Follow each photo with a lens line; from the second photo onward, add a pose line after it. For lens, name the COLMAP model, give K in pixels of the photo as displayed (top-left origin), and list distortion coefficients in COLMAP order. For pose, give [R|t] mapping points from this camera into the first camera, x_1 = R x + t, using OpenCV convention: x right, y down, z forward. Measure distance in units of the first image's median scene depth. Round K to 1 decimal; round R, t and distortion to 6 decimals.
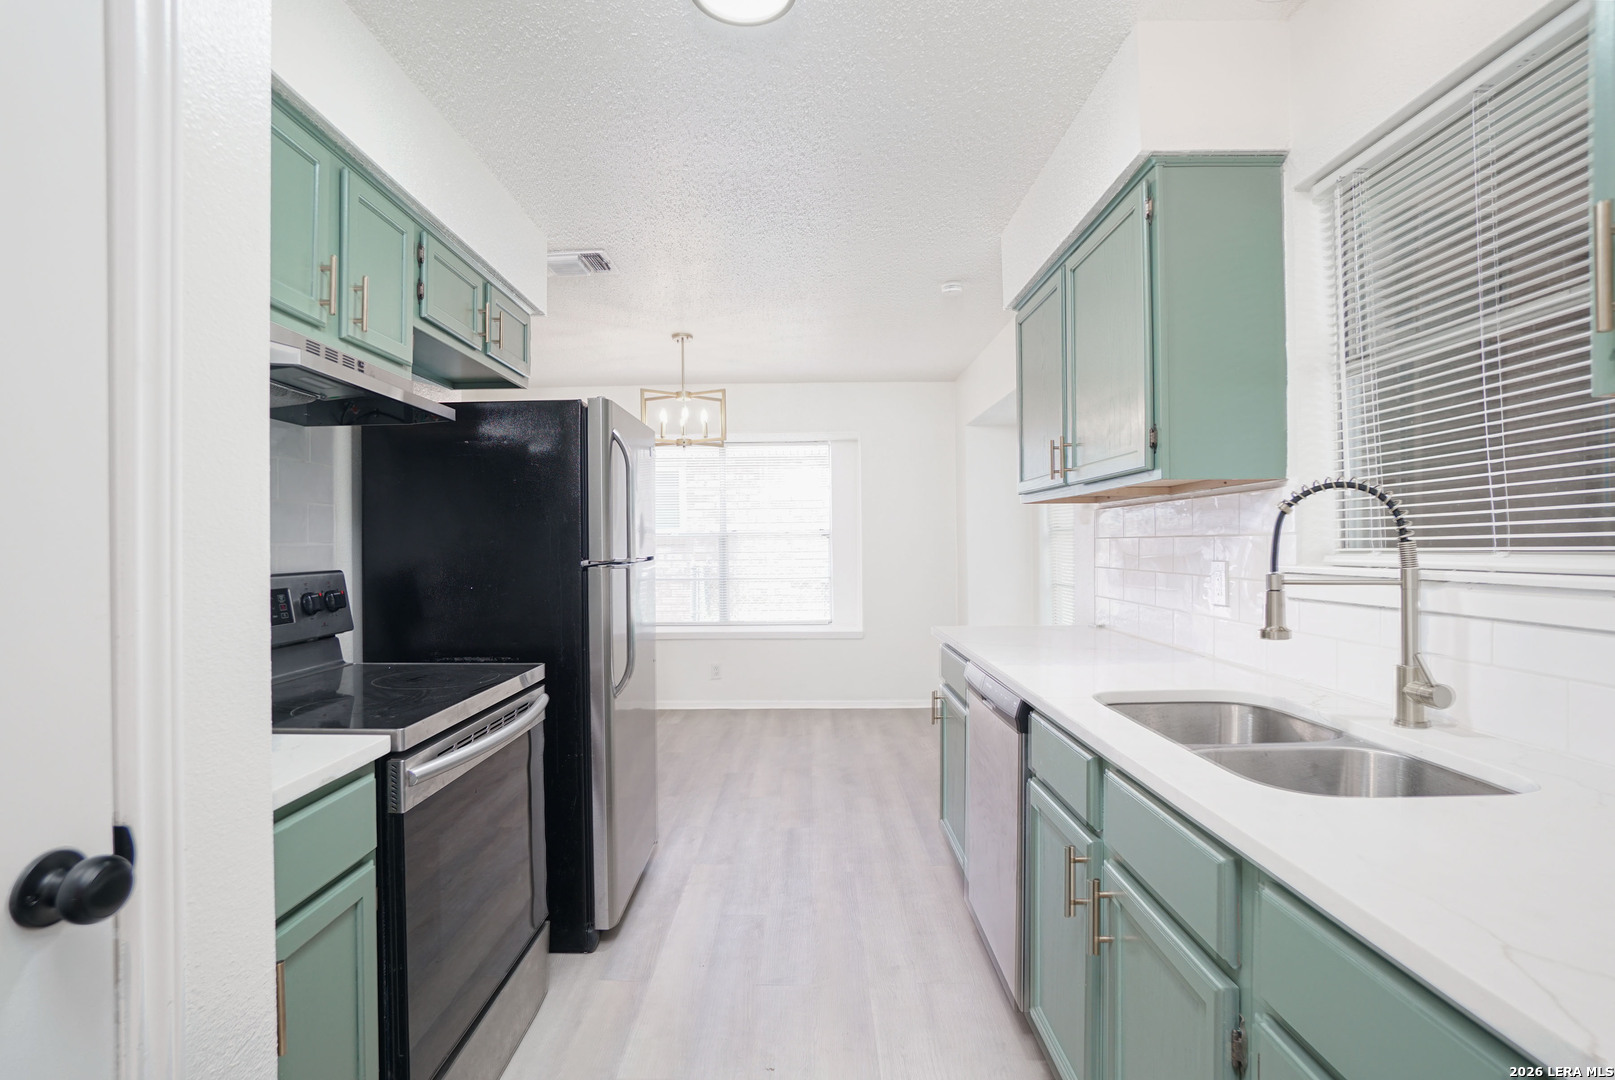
lens RADIAL K [[778.5, 0, 797.3], [0, 778.5, 557.0], [0, 0, 1]] dist [-0.060193, 0.028820]
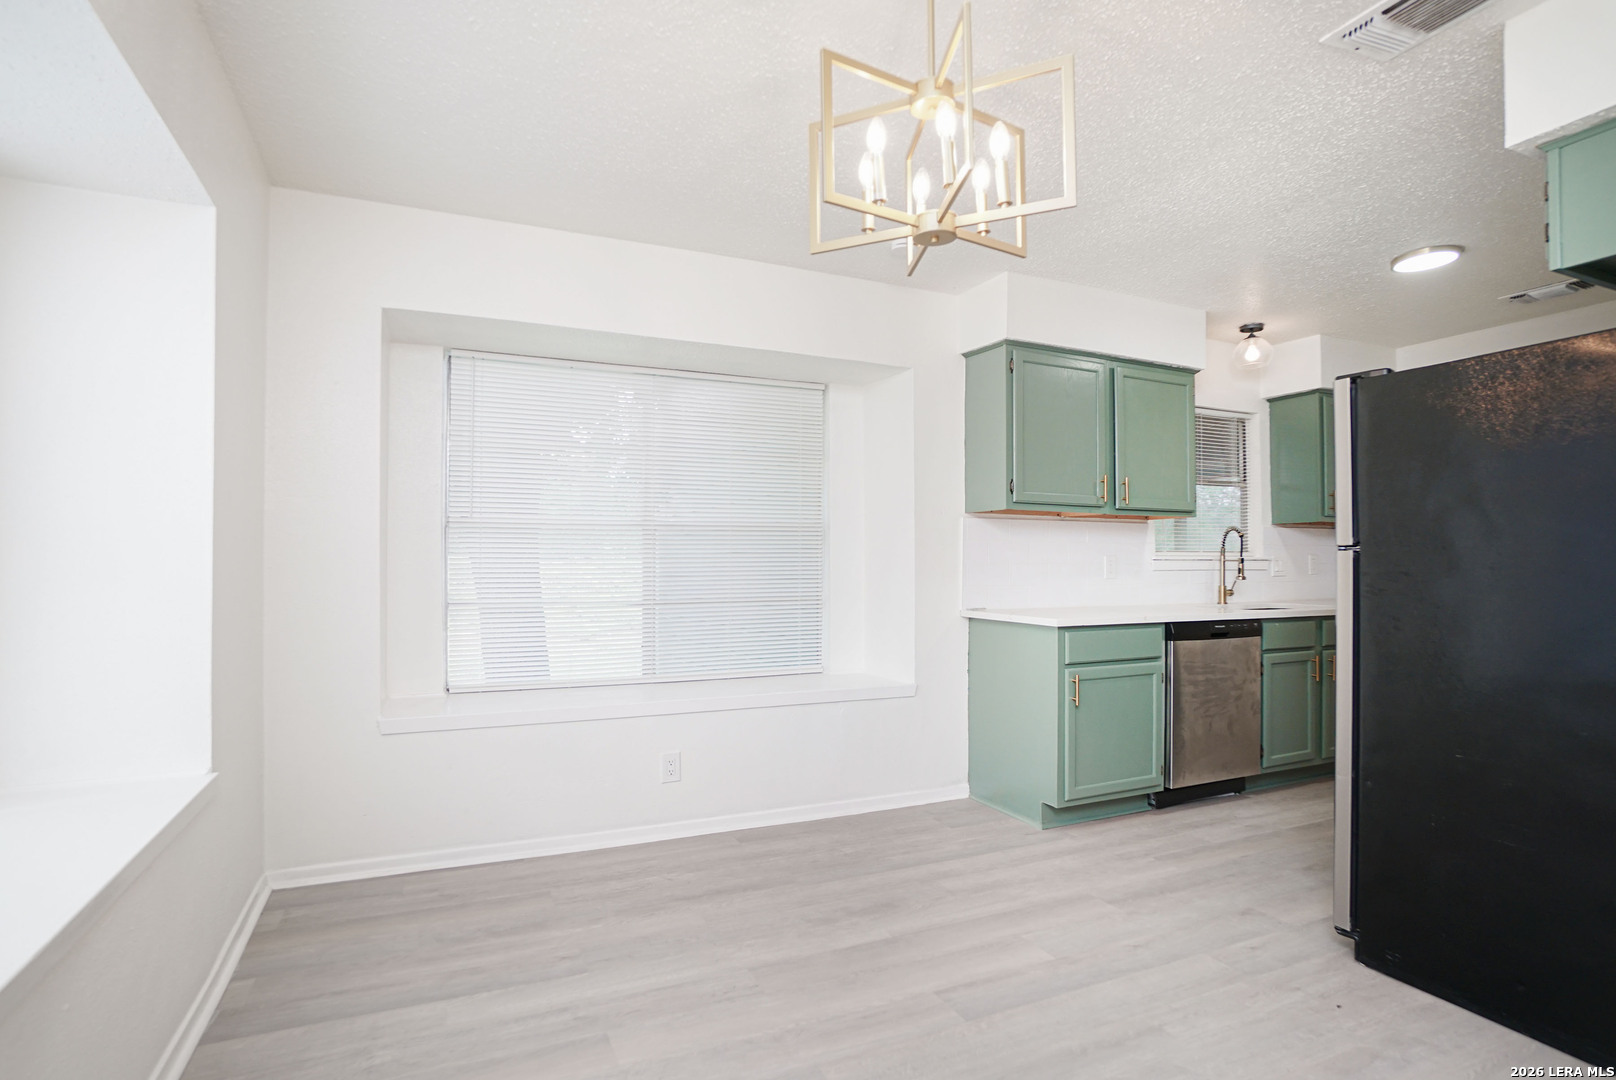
lens RADIAL K [[779.0, 0, 797.8], [0, 779.0, 557.1], [0, 0, 1]] dist [-0.060193, 0.028820]
pose [[-0.393373, 0.010998, 0.919313, -0.474461], [0.018809, 0.999815, -0.003913, 0.003785], [-0.919187, 0.015752, -0.393507, 1.273468]]
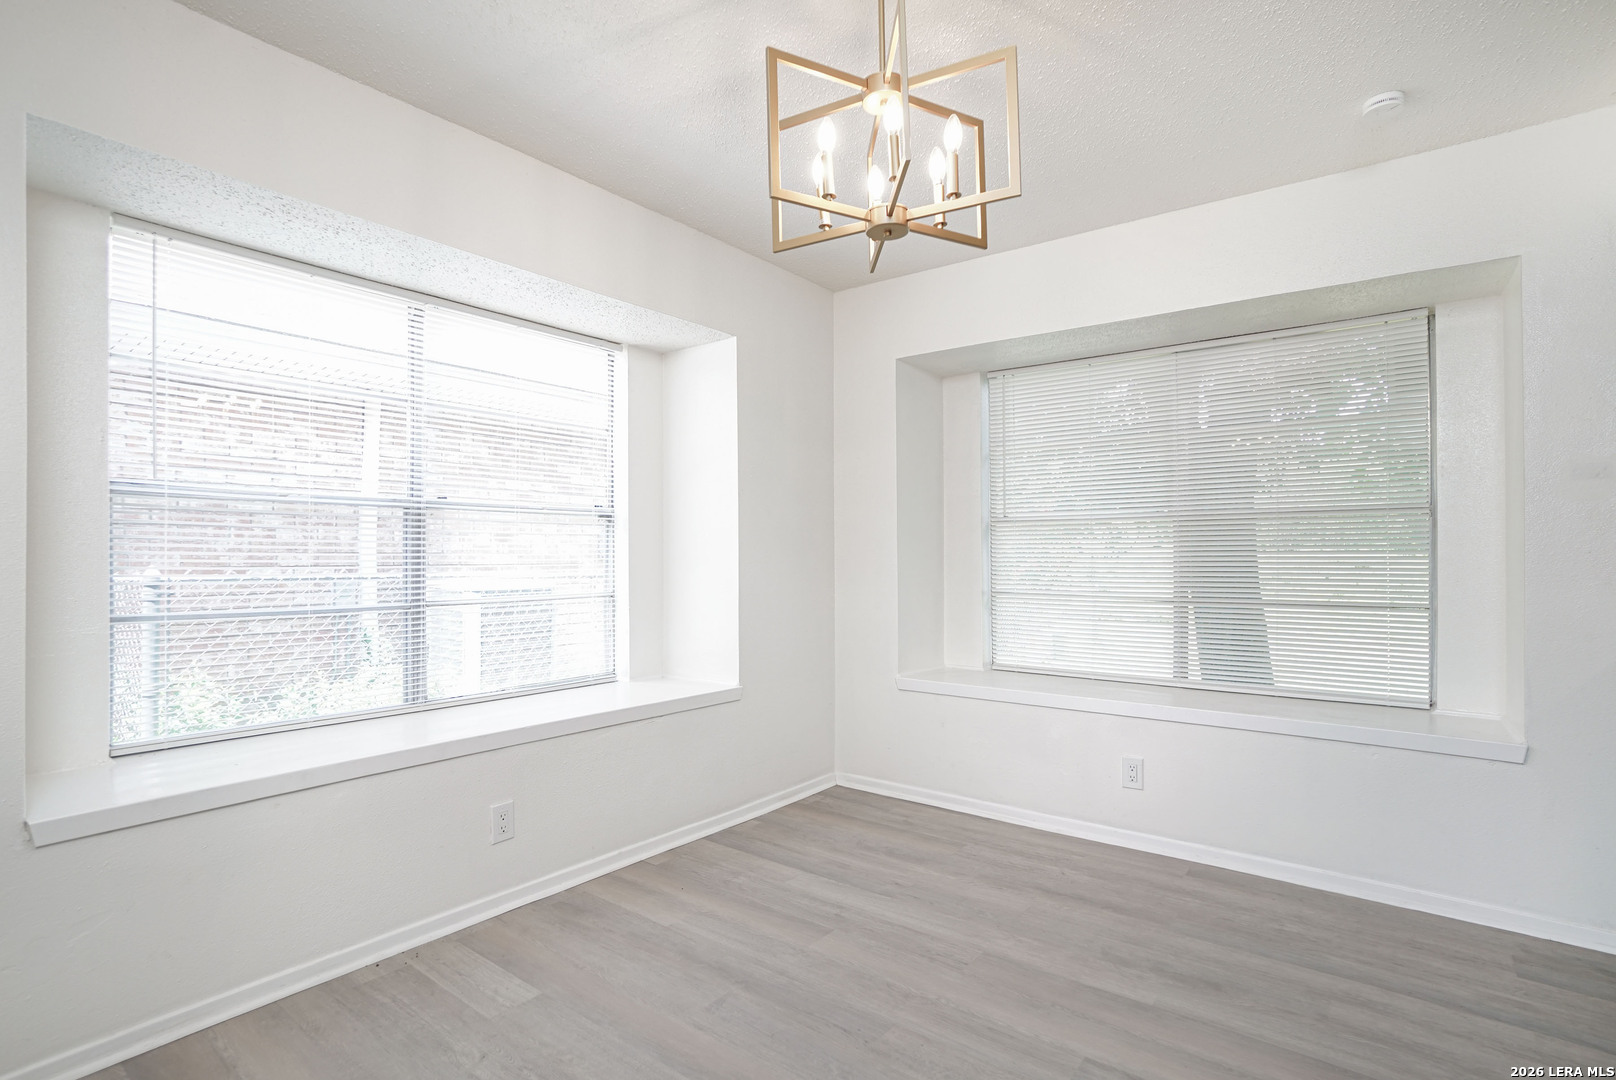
lens RADIAL K [[779.0, 0, 797.8], [0, 779.0, 557.1], [0, 0, 1]] dist [-0.060193, 0.028820]
pose [[0.613381, 0.011307, 0.789706, -0.478617], [0.006263, 0.999796, -0.019180, 0.017637], [-0.789762, 0.016711, 0.613186, 0.876585]]
